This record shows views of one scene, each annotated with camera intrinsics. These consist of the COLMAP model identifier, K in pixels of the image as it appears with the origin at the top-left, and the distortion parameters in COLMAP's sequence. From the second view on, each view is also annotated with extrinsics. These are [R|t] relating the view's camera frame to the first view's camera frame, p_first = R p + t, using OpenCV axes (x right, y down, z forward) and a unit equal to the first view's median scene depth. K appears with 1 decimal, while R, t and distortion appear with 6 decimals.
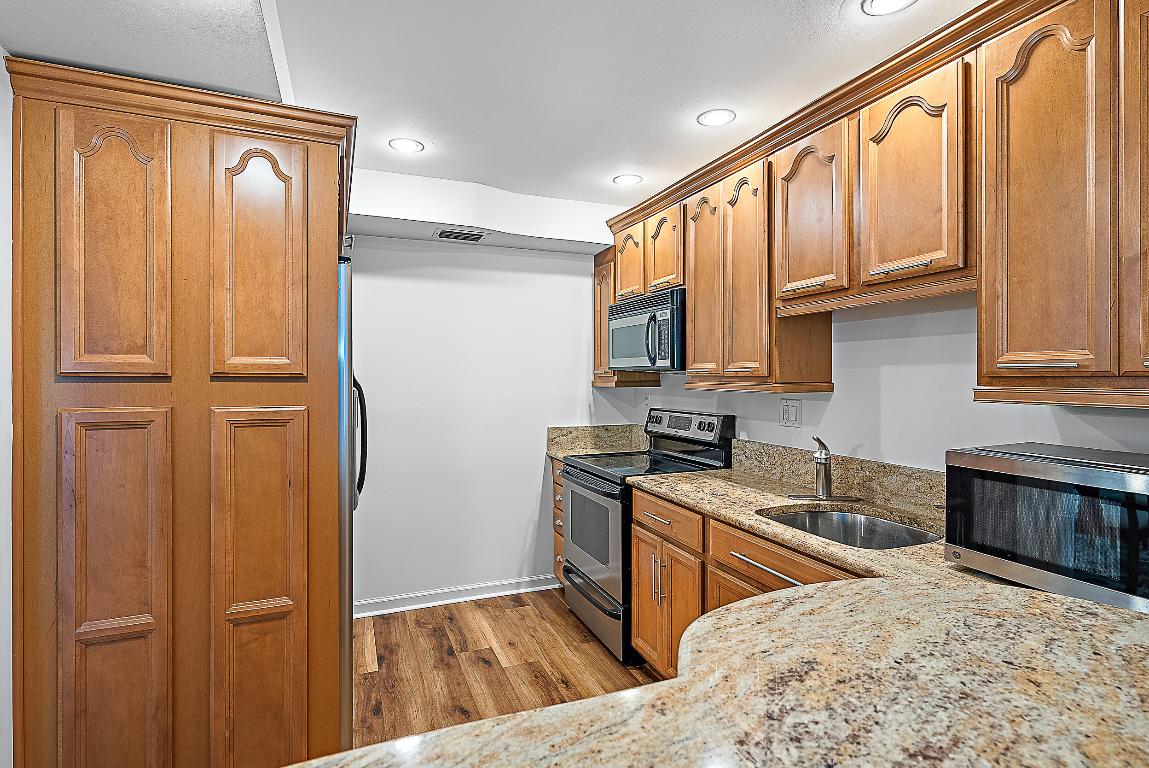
lens RADIAL K [[560.1, 0, 574.8], [0, 560.1, 372.6], [0, 0, 1]] dist [0.001917, 0.000034]
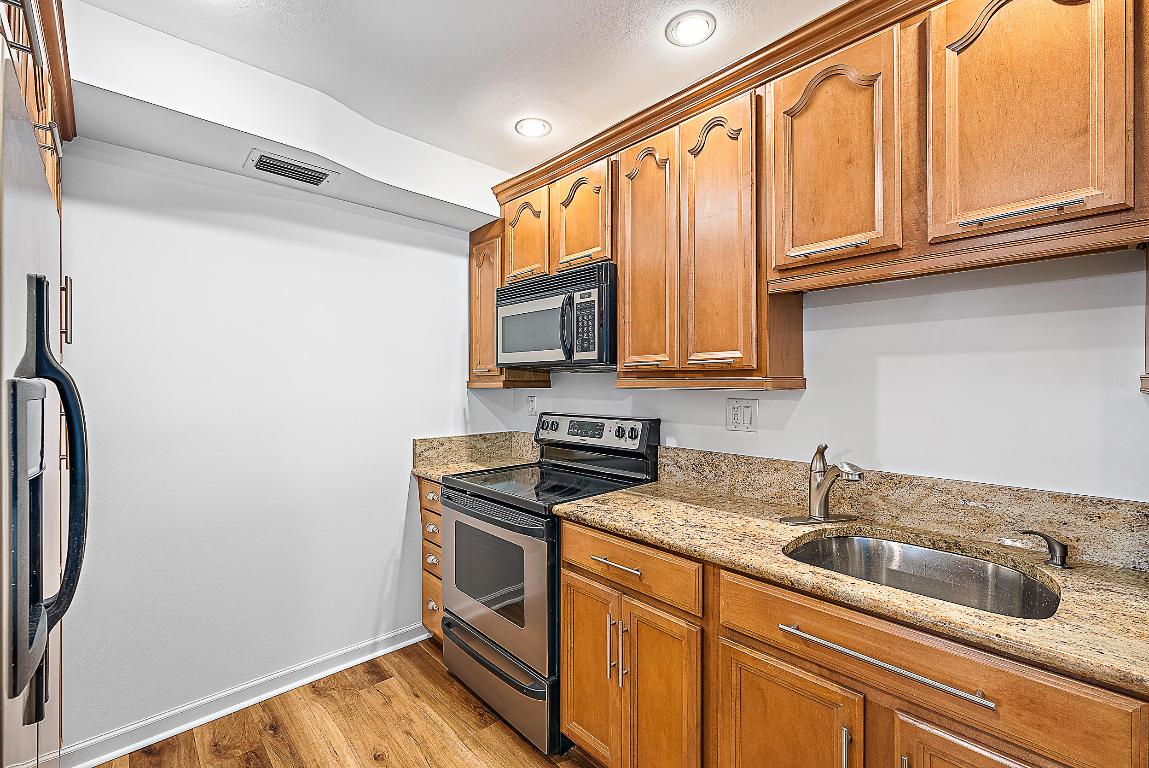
lens RADIAL K [[476.5, 0, 572.9], [0, 476.5, 380.7], [0, 0, 1]] dist [-0.000359, 0.000176]
pose [[0.932960, 0.003354, 0.359963, -0.098269], [-0.002799, 0.999994, -0.002062, 0.018665], [-0.359968, 0.000916, 0.932964, 0.348588]]
